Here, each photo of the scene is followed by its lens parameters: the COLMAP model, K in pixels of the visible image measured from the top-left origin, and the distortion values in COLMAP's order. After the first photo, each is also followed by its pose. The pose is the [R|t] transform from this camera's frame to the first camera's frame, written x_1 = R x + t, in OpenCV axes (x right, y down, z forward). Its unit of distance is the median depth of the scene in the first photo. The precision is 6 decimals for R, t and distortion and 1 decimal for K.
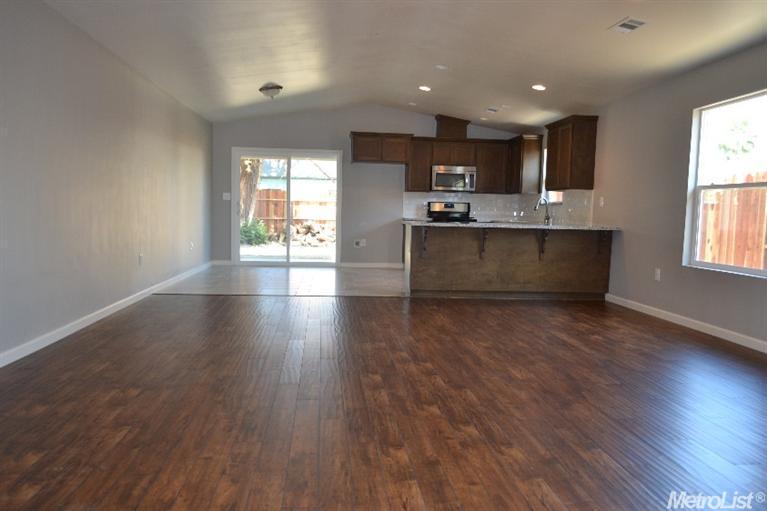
lens RADIAL K [[603.2, 0, 384.6], [0, 603.2, 257.1], [0, 0, 1]] dist [-0.020226, -0.004354]
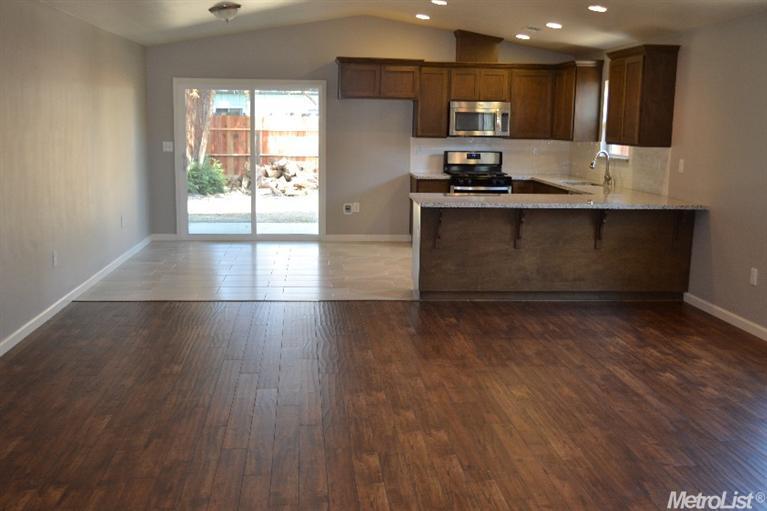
lens RADIAL K [[826.4, 0, 382.3], [0, 826.4, 254.0], [0, 0, 1]] dist [-0.034663, 0.000000]
pose [[0.999959, -0.006816, -0.005935, 0.002895], [0.007288, 0.996481, 0.083504, -0.070394], [0.005345, -0.083544, 0.996490, -0.004374]]
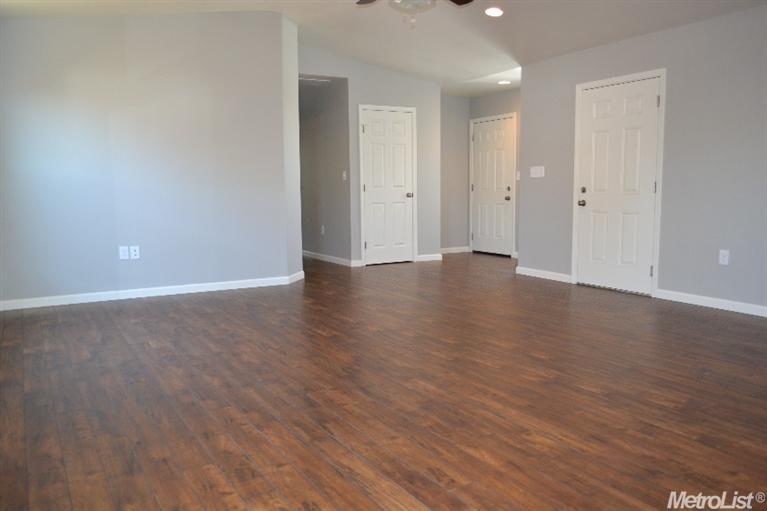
lens RADIAL K [[603.2, 0, 380.4], [0, 603.2, 255.8], [0, 0, 1]] dist [-0.020226, -0.004354]
pose [[-0.903442, 0.036222, -0.427178, 0.316471], [-0.042520, 0.983941, 0.173358, -0.060778], [0.426597, 0.174782, -0.887393, 0.853268]]
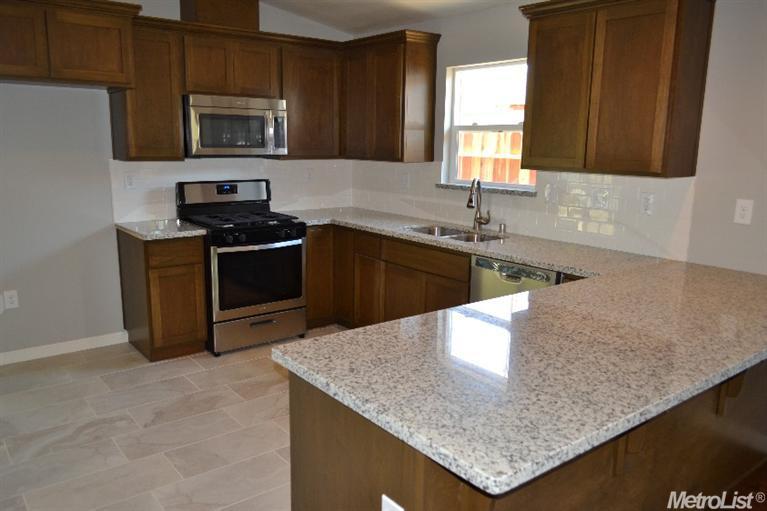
lens RADIAL K [[603.2, 0, 383.3], [0, 603.2, 260.4], [0, 0, 1]] dist [-0.020226, -0.004354]
pose [[0.837666, -0.113407, 0.534280, -0.051298], [0.045703, 0.989329, 0.138342, -0.122344], [-0.544268, -0.091466, 0.833910, 0.781413]]
